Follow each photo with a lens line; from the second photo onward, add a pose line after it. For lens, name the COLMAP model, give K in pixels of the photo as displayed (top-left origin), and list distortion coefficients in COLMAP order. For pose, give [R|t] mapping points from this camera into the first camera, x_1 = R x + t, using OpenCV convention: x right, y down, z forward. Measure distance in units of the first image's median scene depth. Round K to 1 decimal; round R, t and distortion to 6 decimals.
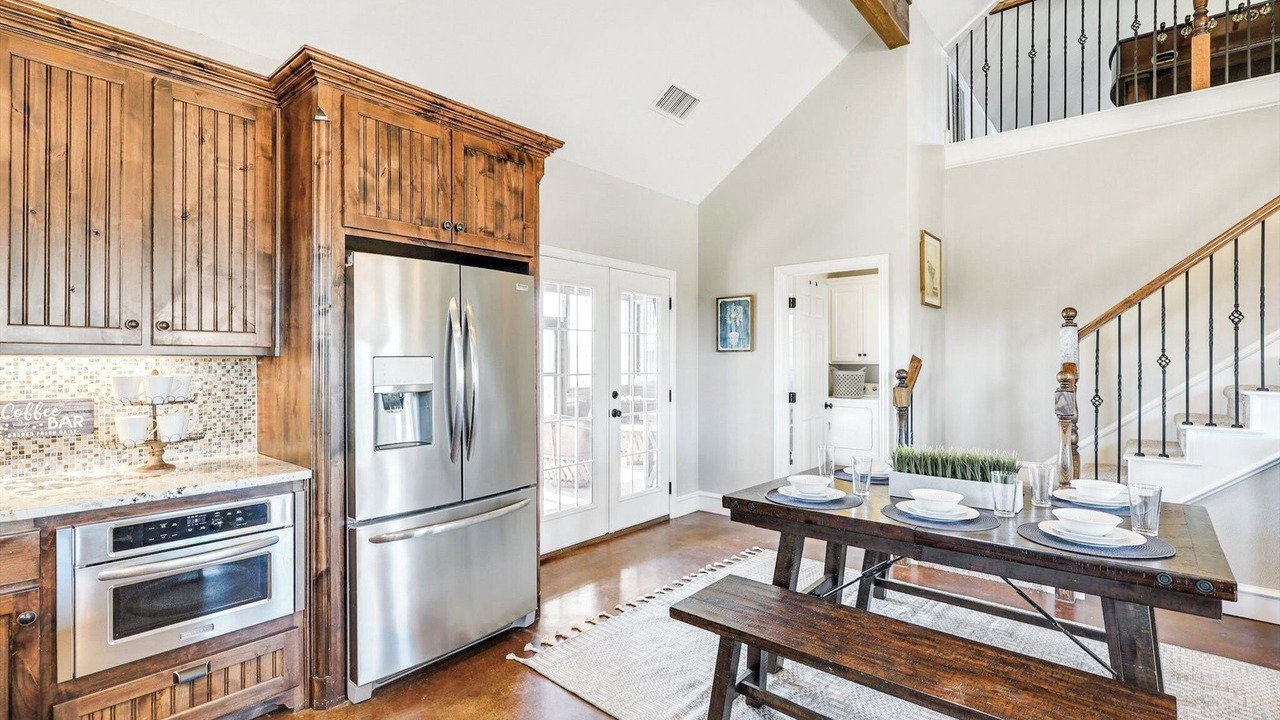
lens RADIAL K [[586.8, 0, 640.6], [0, 586.8, 356.6], [0, 0, 1]] dist [-0.000003, -0.000545]
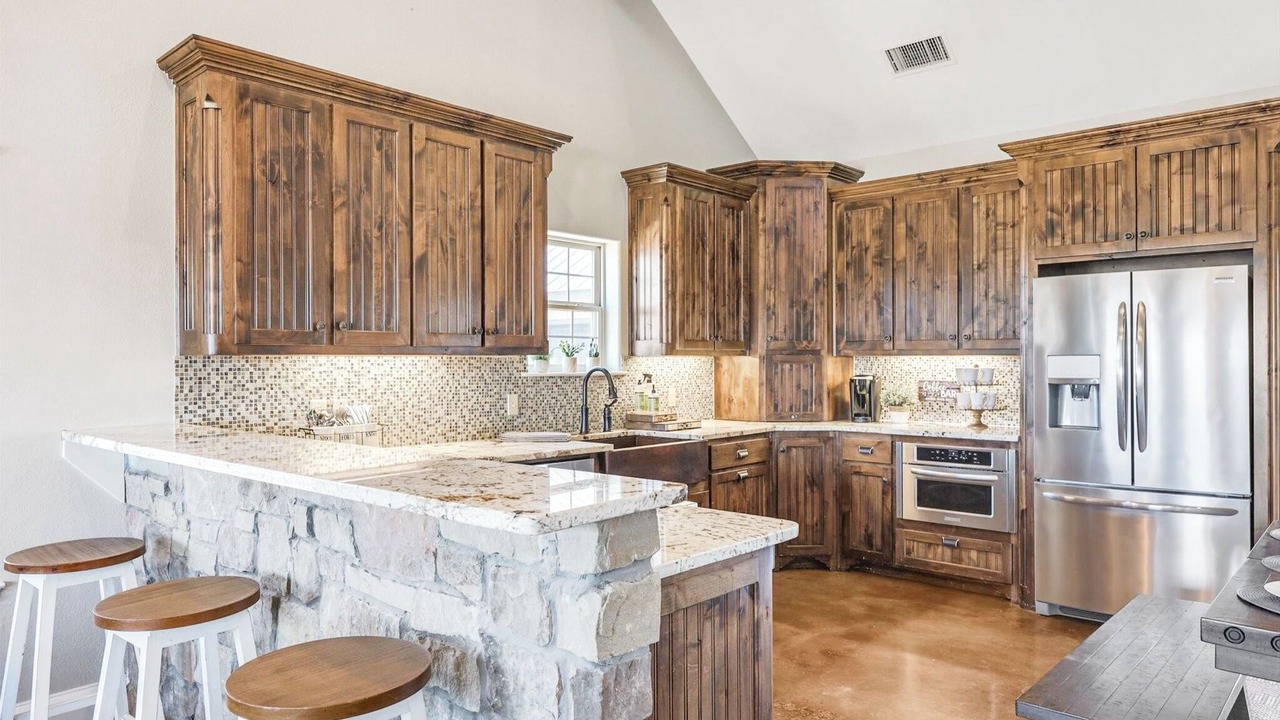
lens RADIAL K [[829.5, 0, 640.7], [0, 829.5, 357.5], [0, 0, 1]] dist [0.003796, 0.000056]
pose [[-0.026390, -0.000312, -0.999652, 1.388674], [0.005269, 0.999986, -0.000451, -0.000191], [0.999638, -0.005279, -0.026388, 0.138588]]
